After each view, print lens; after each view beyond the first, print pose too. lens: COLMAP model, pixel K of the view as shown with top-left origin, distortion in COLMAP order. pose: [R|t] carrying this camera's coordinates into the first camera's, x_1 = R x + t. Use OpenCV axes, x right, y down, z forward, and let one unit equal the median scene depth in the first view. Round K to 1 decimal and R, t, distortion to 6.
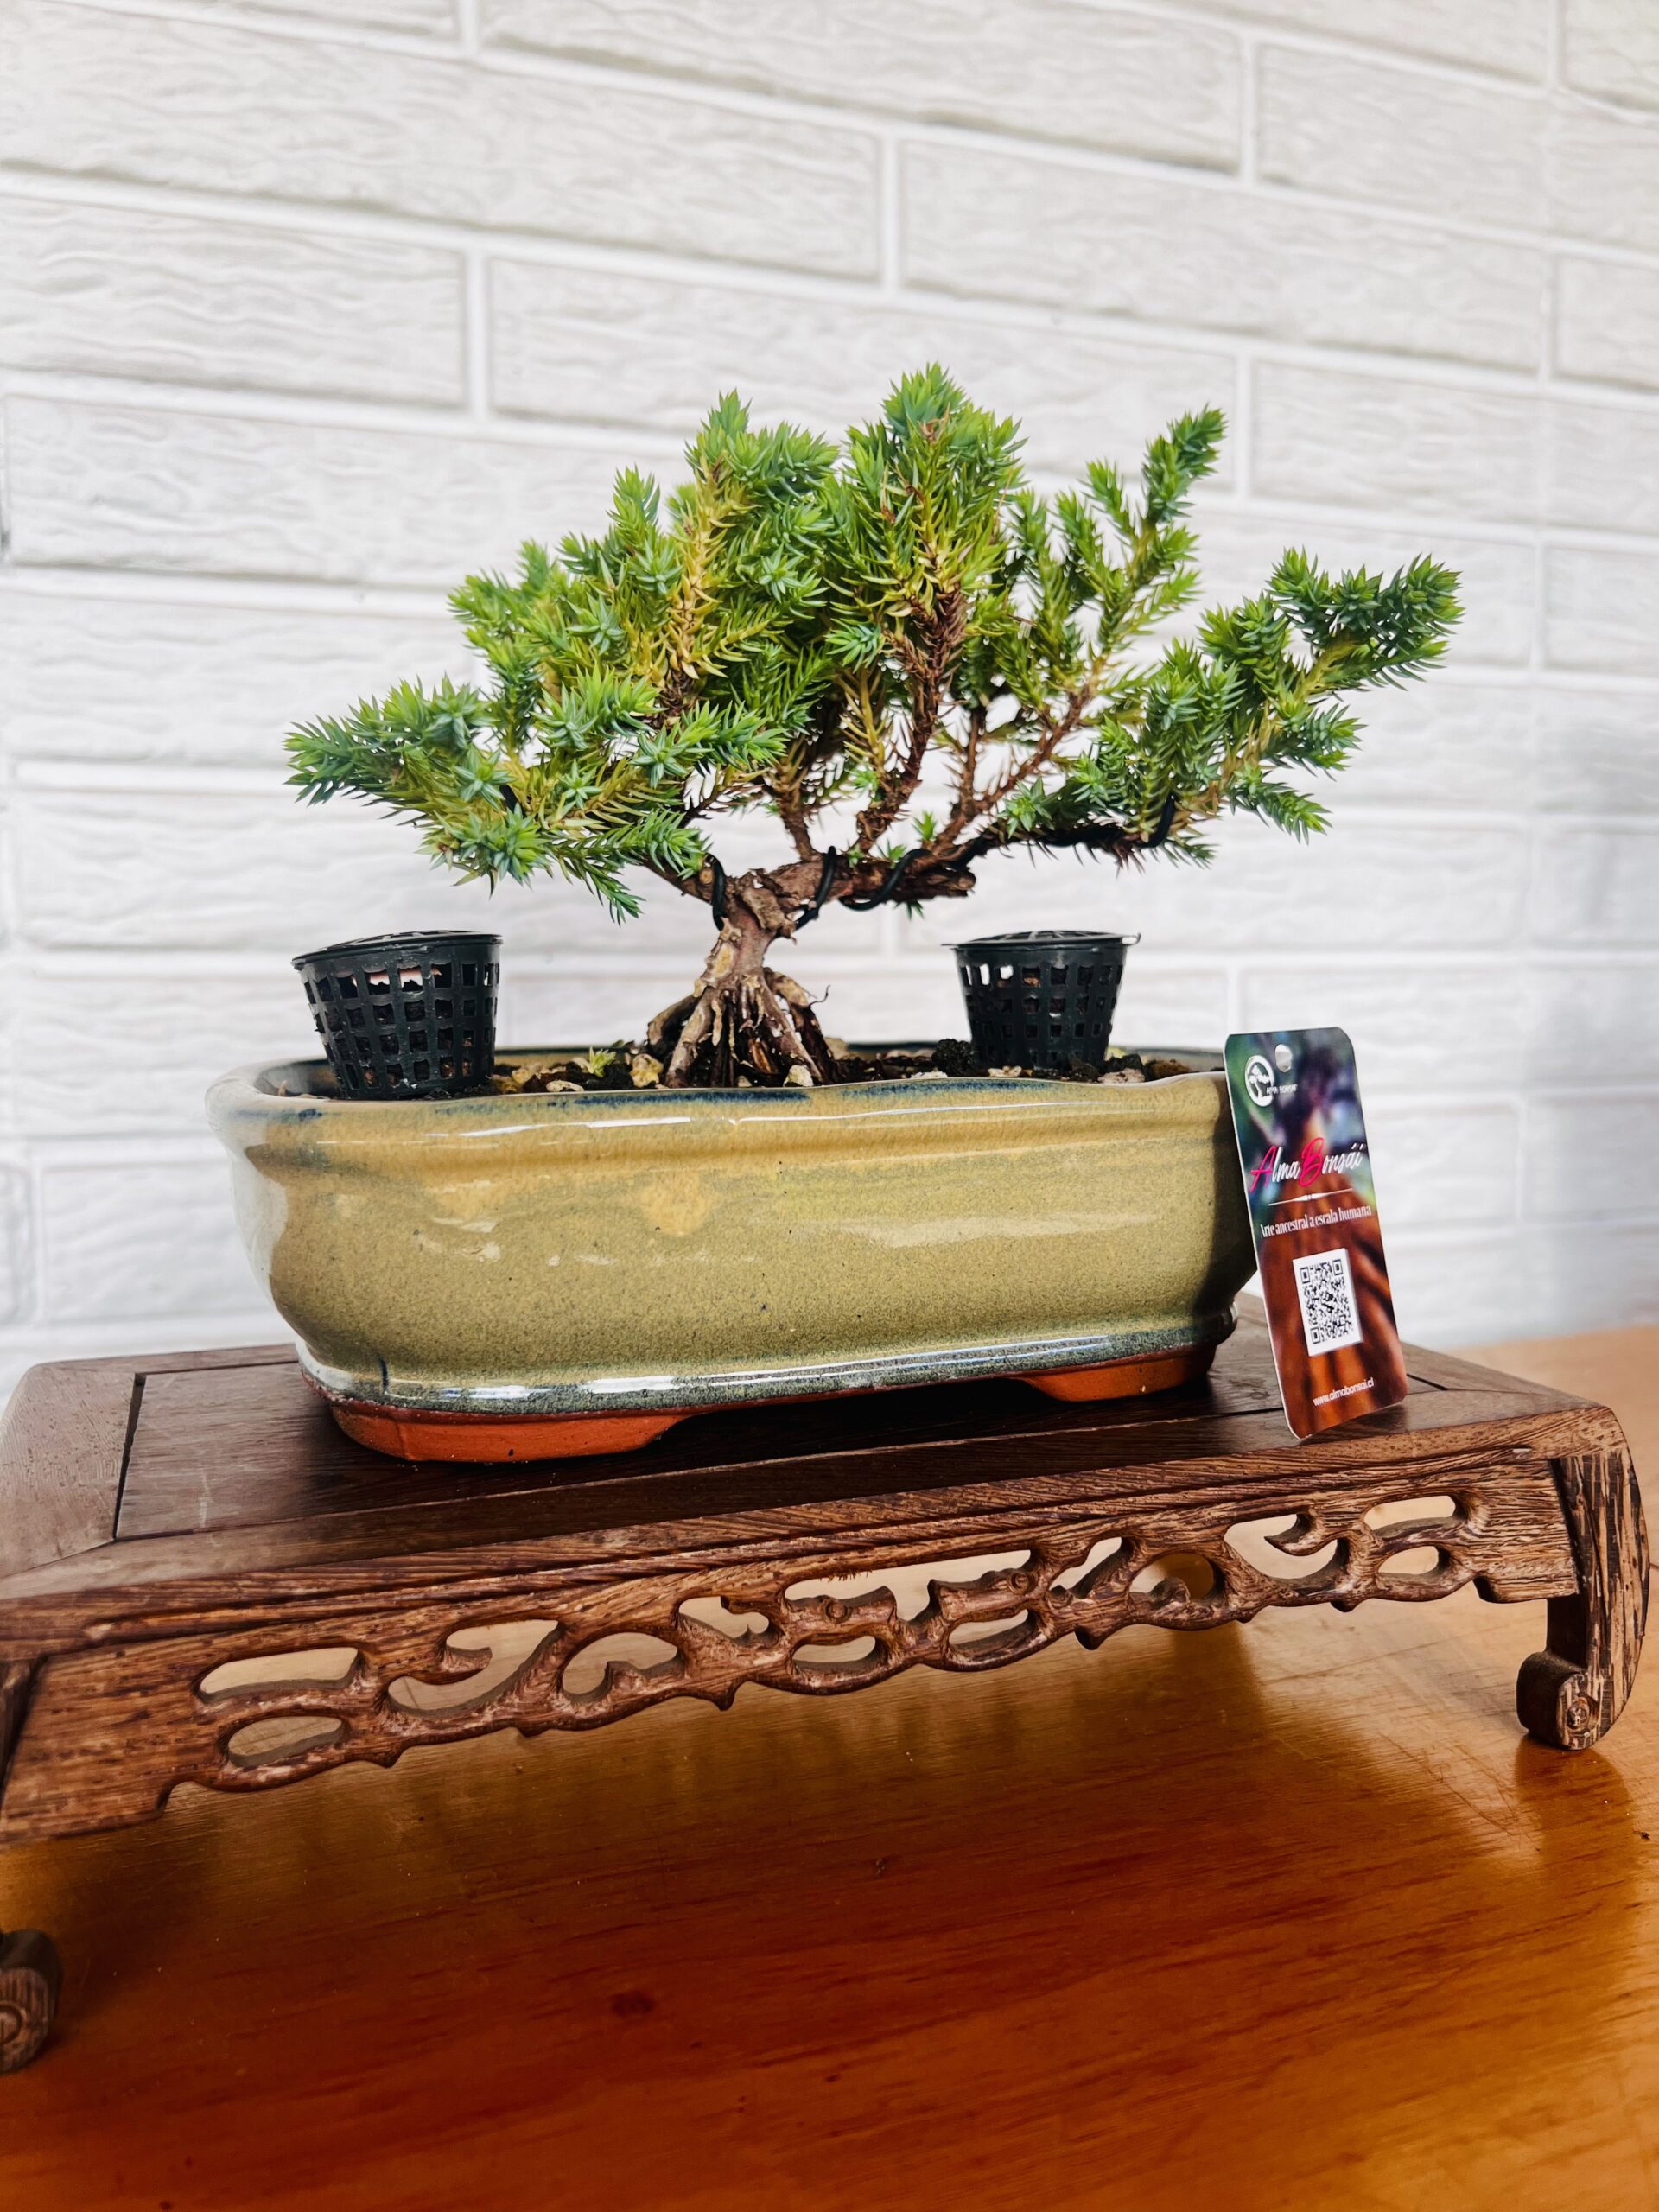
lens RADIAL K [[1698.5, 0, 820.8], [0, 1698.5, 1119.0], [0, 0, 1]] dist [0.019085, -0.034076]
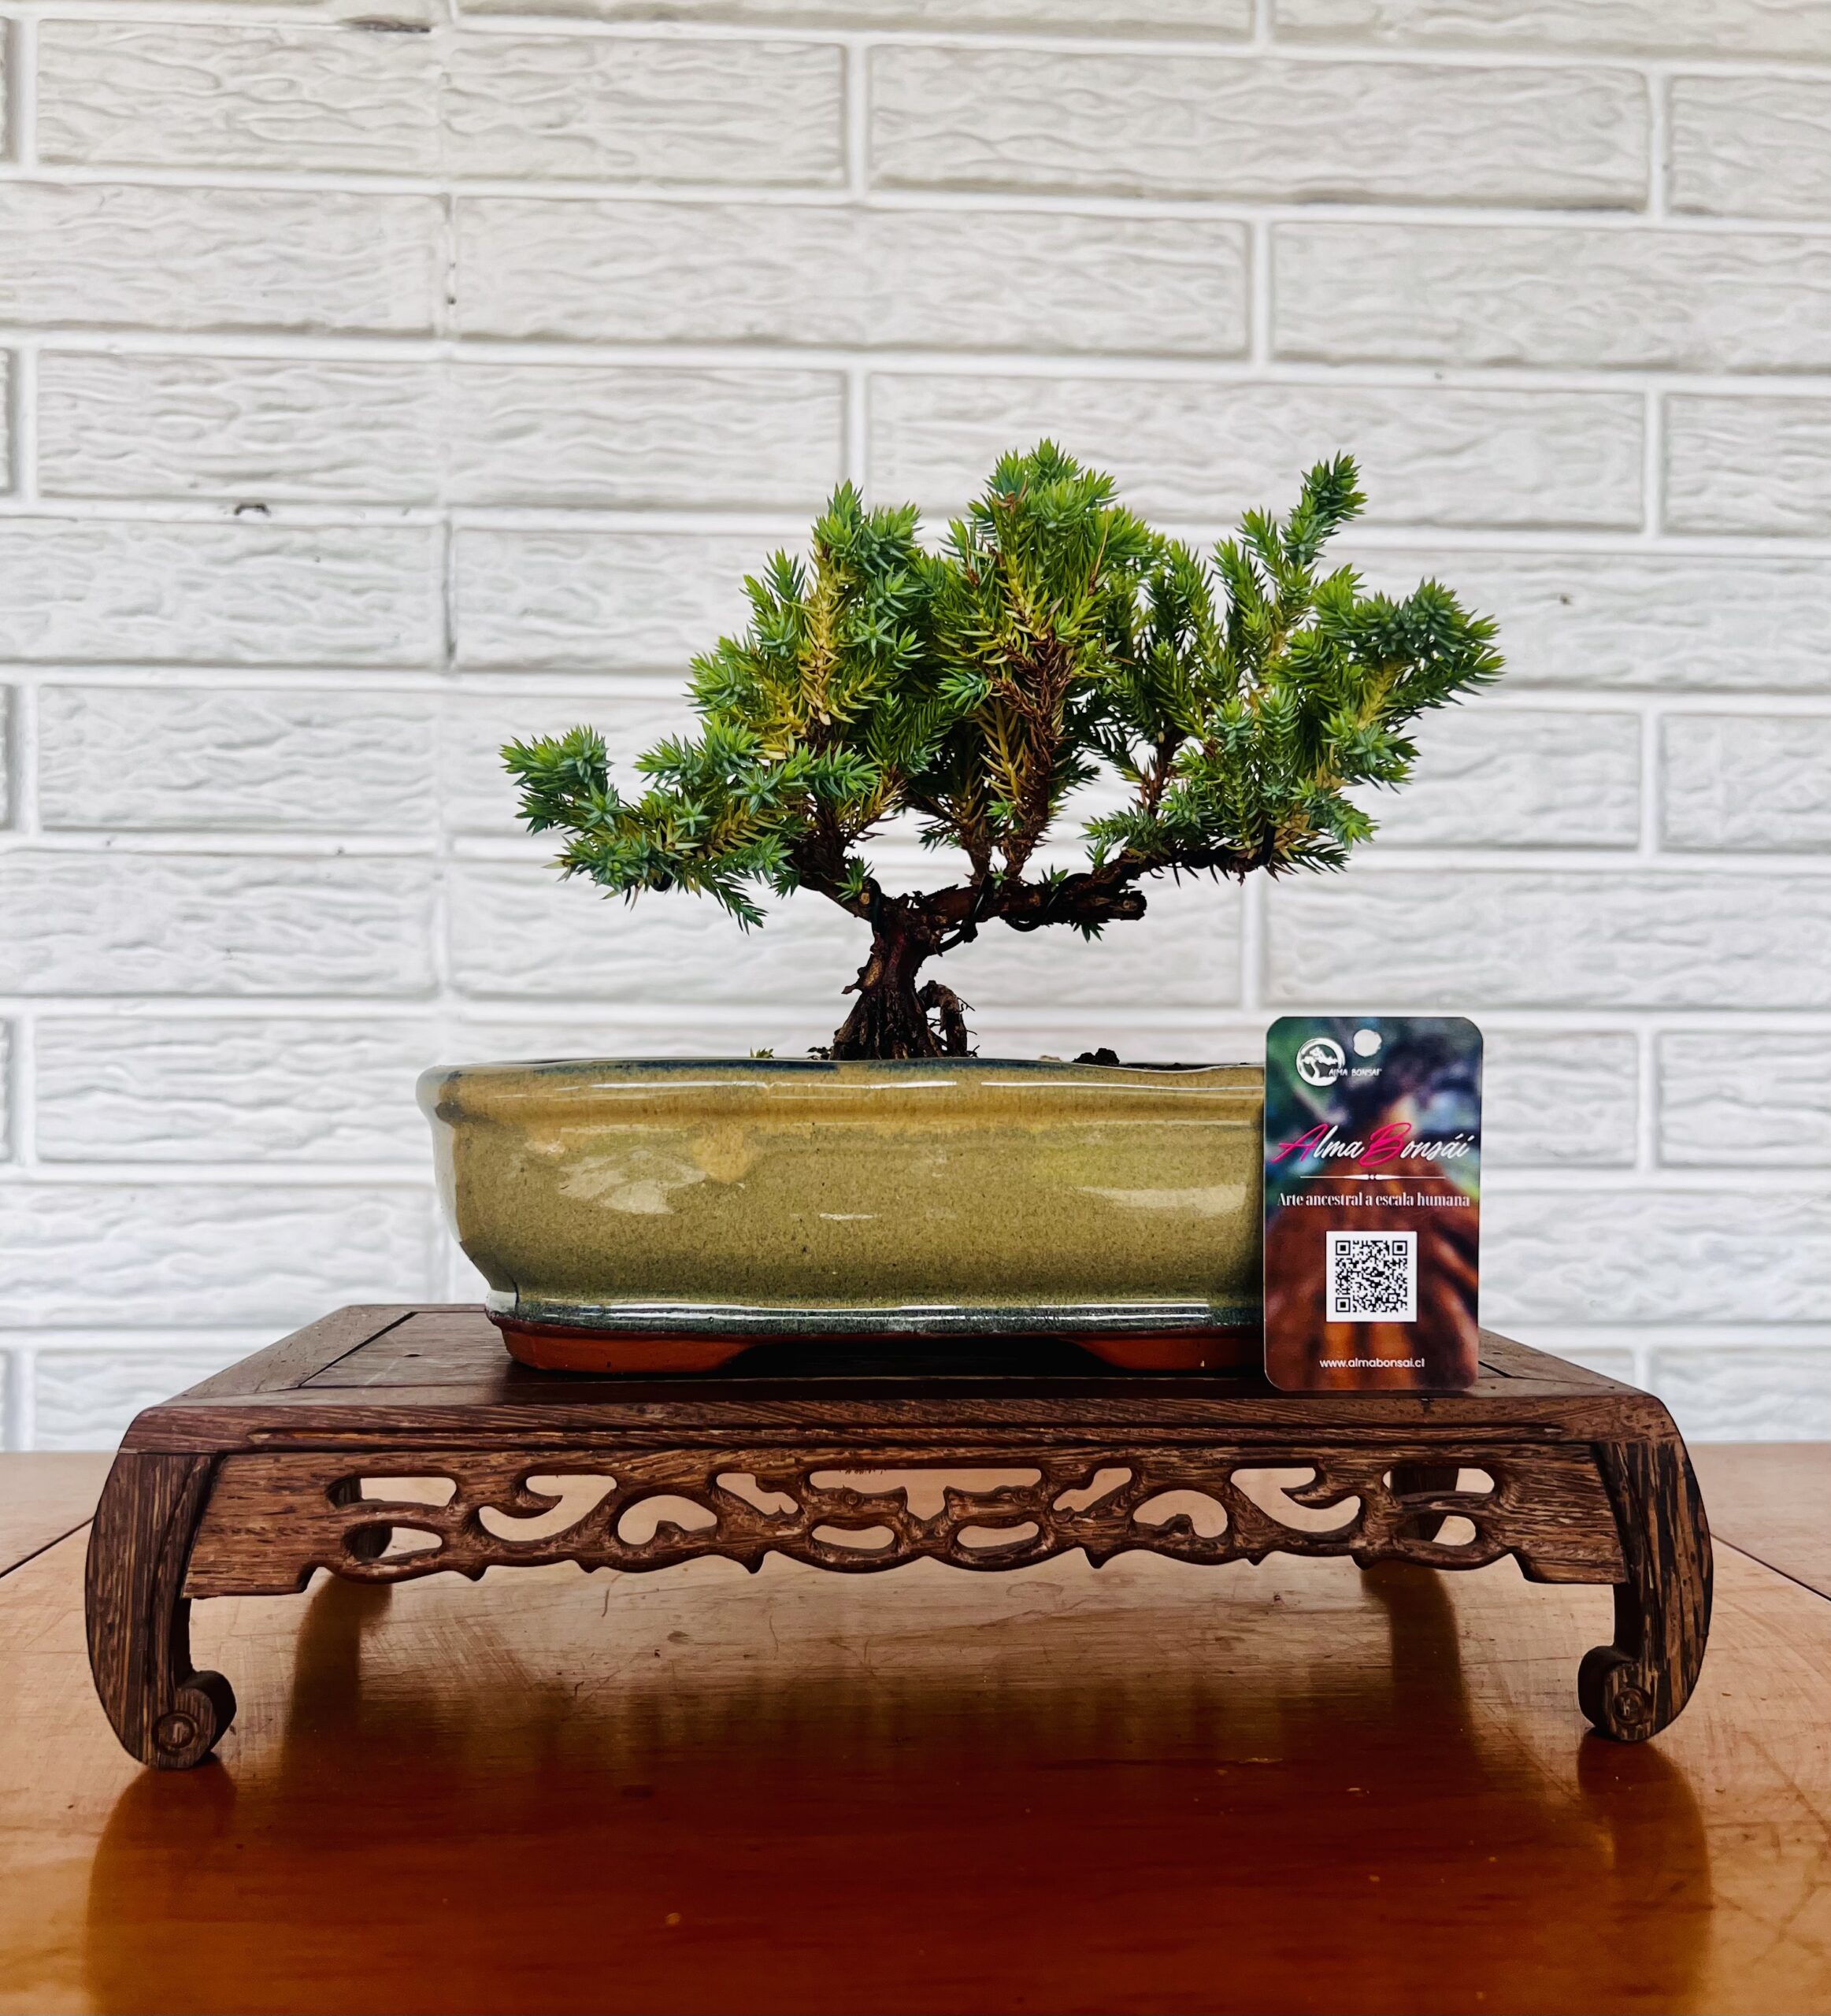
lens RADIAL K [[1872.9, 0, 921.6], [0, 1872.9, 1109.6], [0, 0, 1]] dist [0.003762, 0.000000]
pose [[0.958319, 0.015673, -0.285271, 0.201311], [-0.036765, 0.996957, -0.068734, 0.051582], [0.283326, 0.076357, 0.955979, -0.115387]]
